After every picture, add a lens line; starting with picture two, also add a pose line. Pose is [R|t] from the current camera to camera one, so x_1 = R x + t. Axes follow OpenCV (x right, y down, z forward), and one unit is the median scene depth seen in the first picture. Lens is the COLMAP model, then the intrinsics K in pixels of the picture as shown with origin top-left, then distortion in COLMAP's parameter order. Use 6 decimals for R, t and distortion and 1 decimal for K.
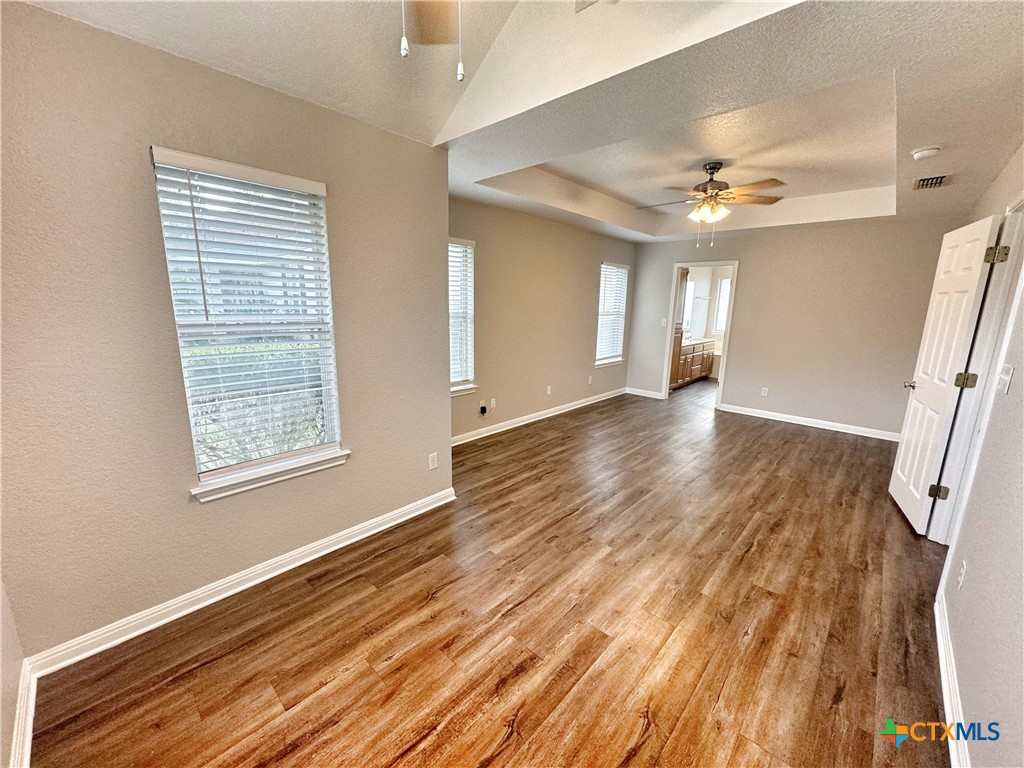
lens RADIAL K [[407.0, 0, 512.2], [0, 407.0, 384.1], [0, 0, 1]] dist [-0.001653, 0.000461]
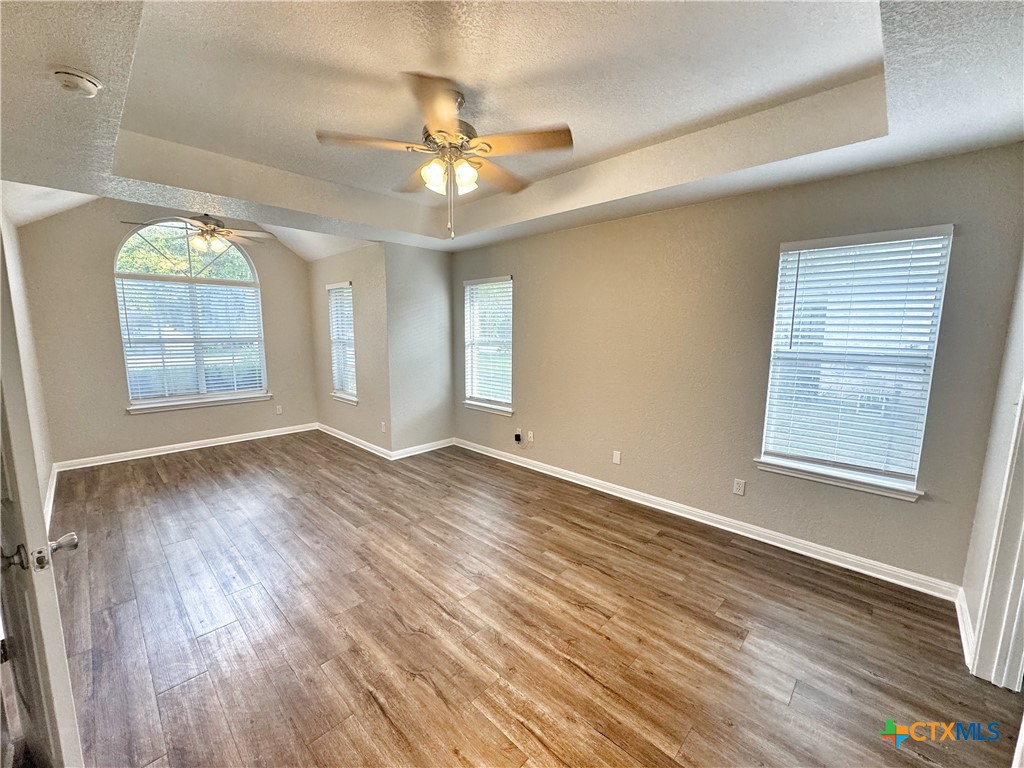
lens RADIAL K [[407.0, 0, 511.7], [0, 407.0, 383.5], [0, 0, 1]] dist [-0.001653, 0.000461]
pose [[-0.009255, 0.111897, -0.993677, 1.031038], [-0.206598, 0.972065, 0.111388, -0.198233], [0.978382, 0.206323, 0.014122, 1.062656]]
